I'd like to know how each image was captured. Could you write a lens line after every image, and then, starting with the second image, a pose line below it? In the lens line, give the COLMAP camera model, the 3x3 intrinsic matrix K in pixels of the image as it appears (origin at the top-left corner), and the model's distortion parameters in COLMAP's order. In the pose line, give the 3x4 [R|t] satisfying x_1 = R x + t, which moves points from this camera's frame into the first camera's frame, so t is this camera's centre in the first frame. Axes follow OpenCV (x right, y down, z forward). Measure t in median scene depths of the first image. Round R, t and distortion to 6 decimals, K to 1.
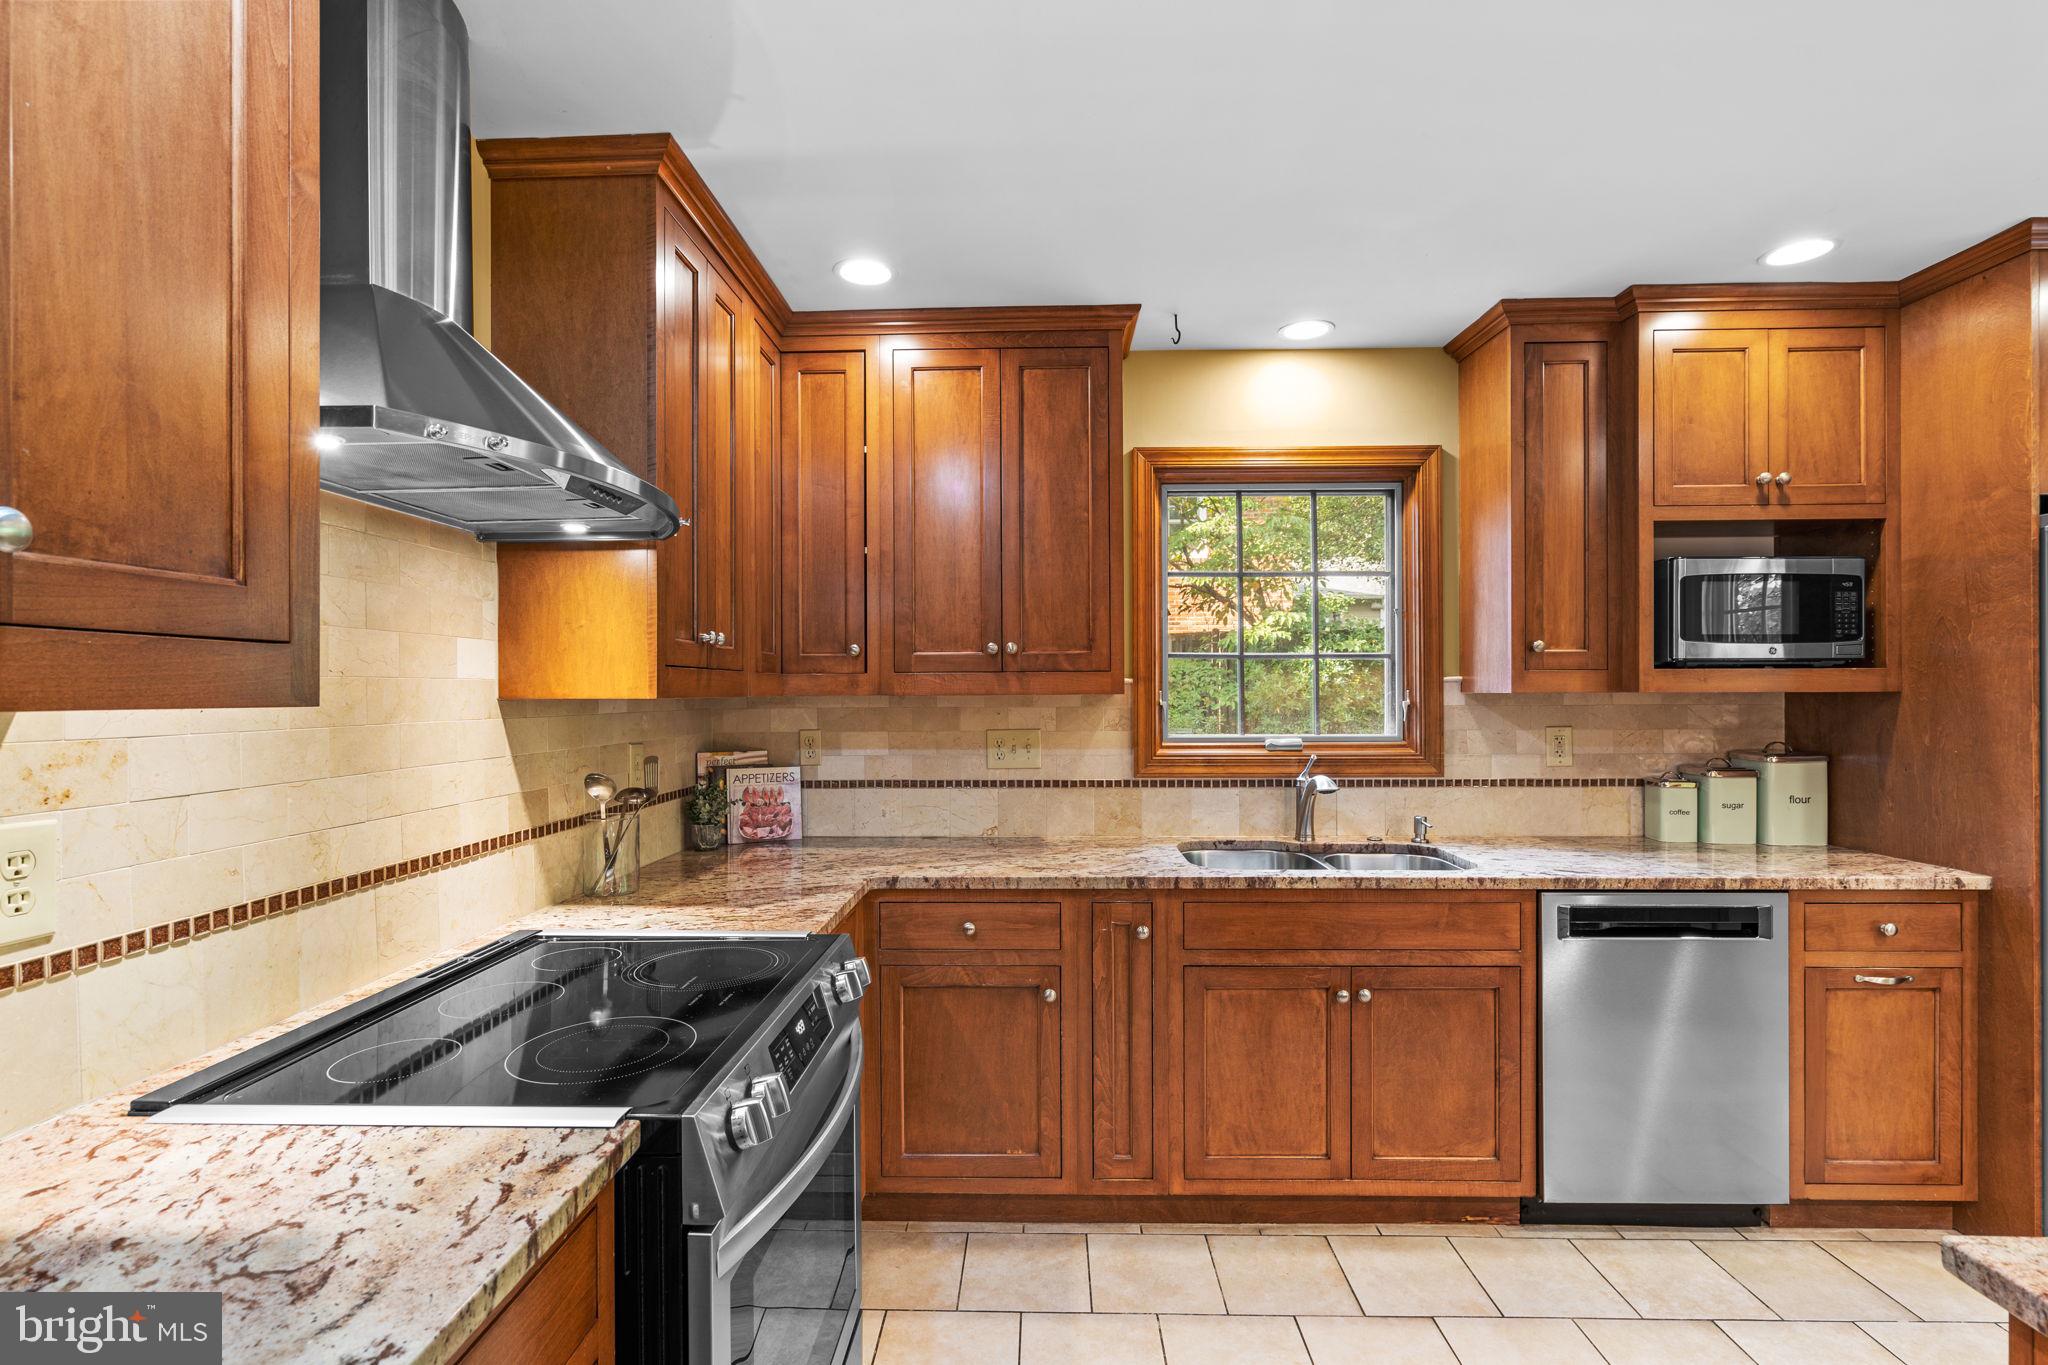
lens RADIAL K [[936.4, 0, 1018.8], [0, 936.4, 694.5], [0, 0, 1]] dist [-0.001552, 0.000129]
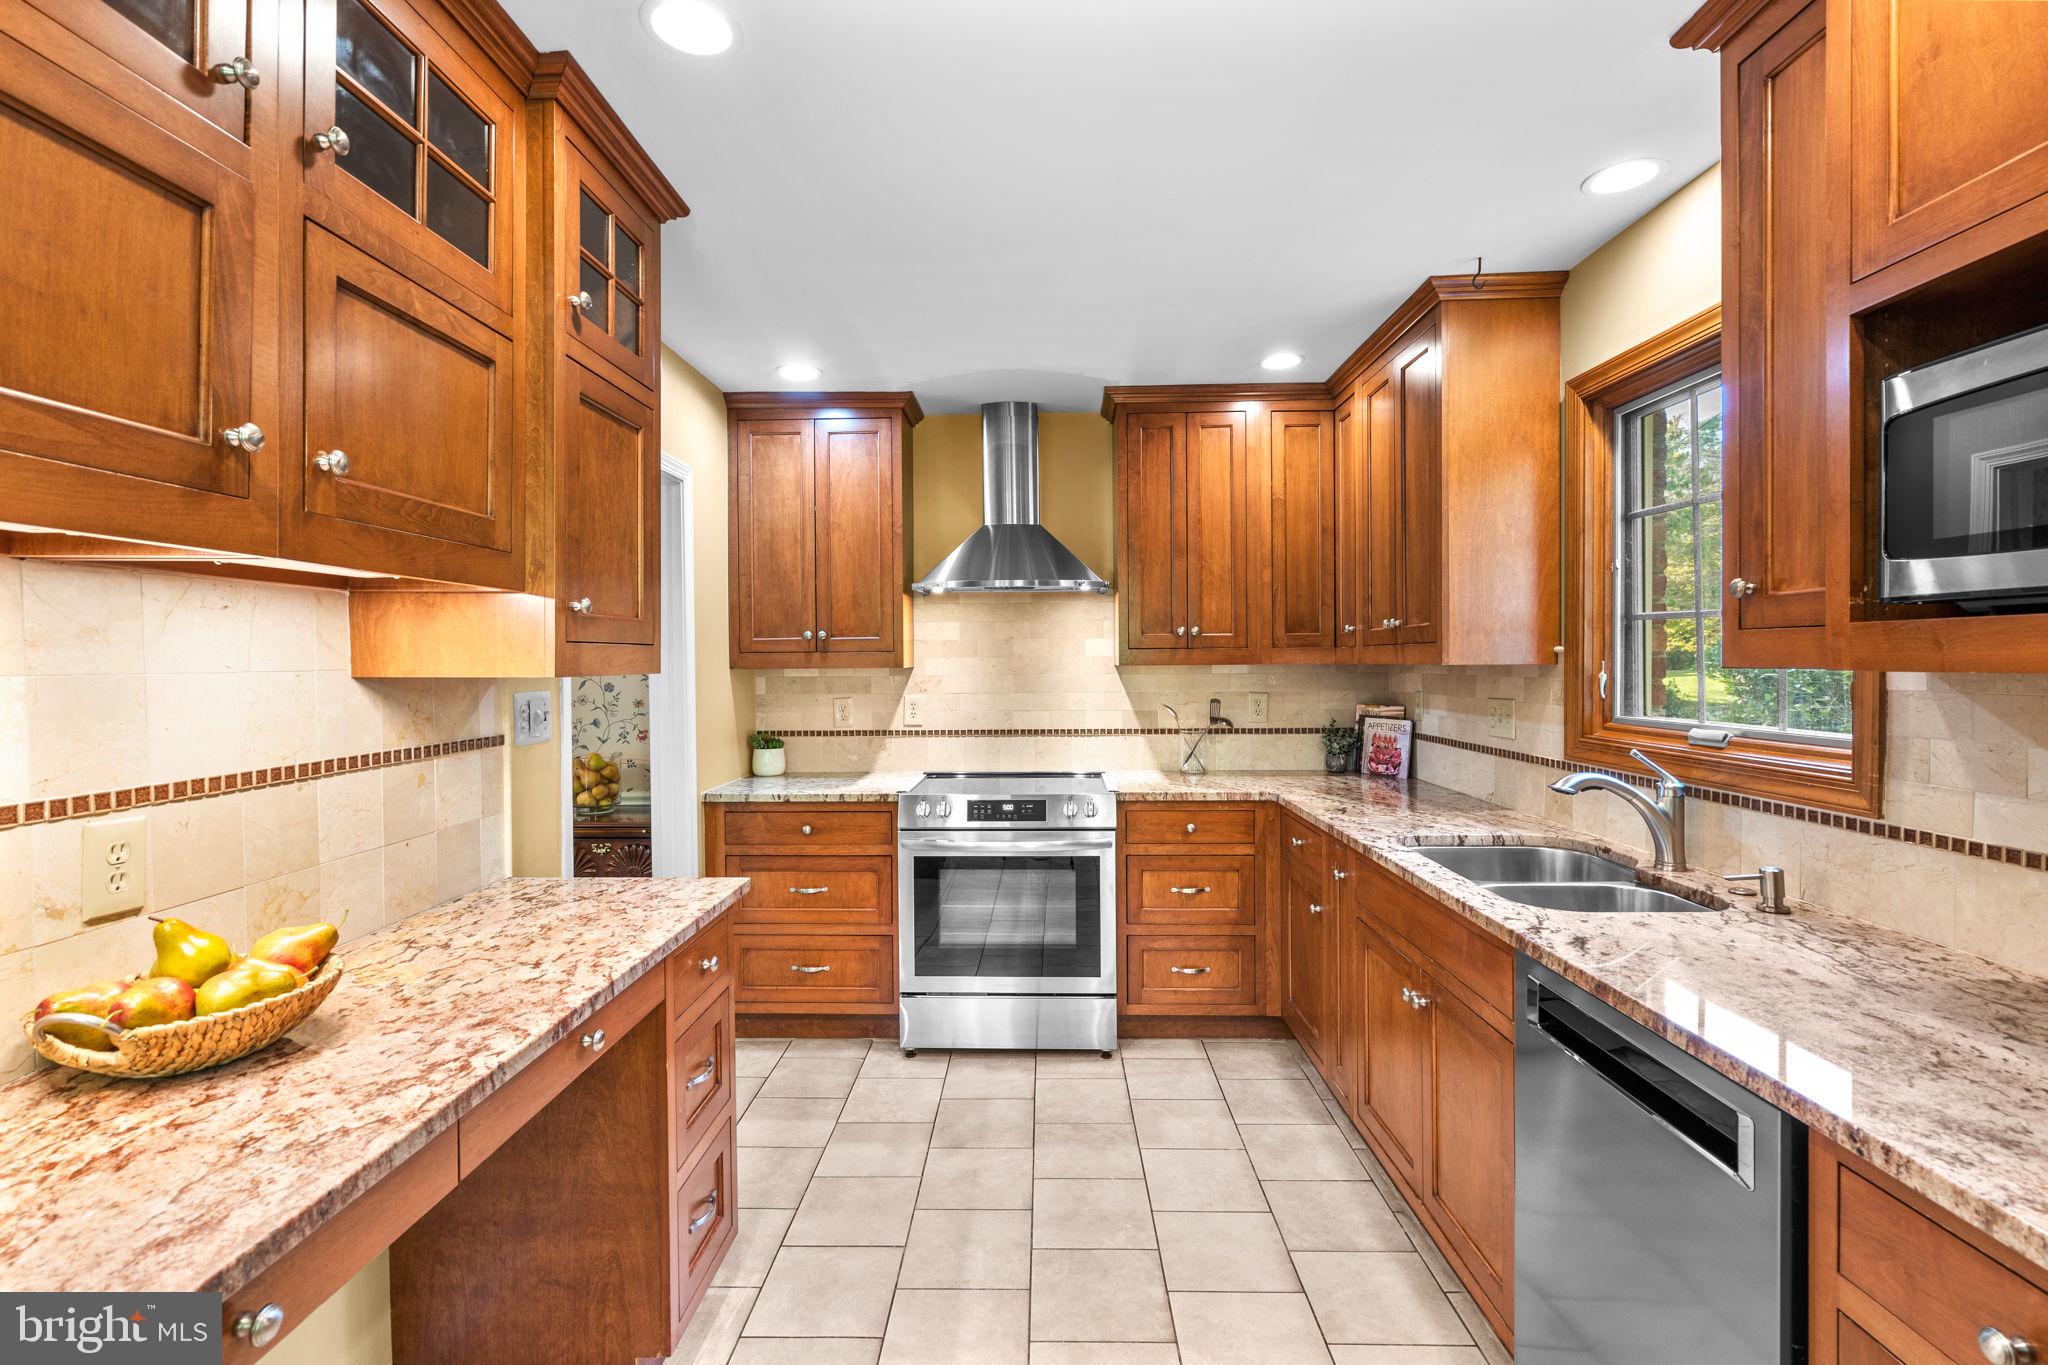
lens RADIAL K [[936.4, 0, 1018.8], [0, 936.4, 694.5], [0, 0, 1]] dist [-0.001552, 0.000129]
pose [[-0.000739, 0.041569, -0.999135, 1.001471], [0.005169, 0.999122, 0.041564, -0.011084], [0.999986, -0.005134, -0.000953, 0.492013]]
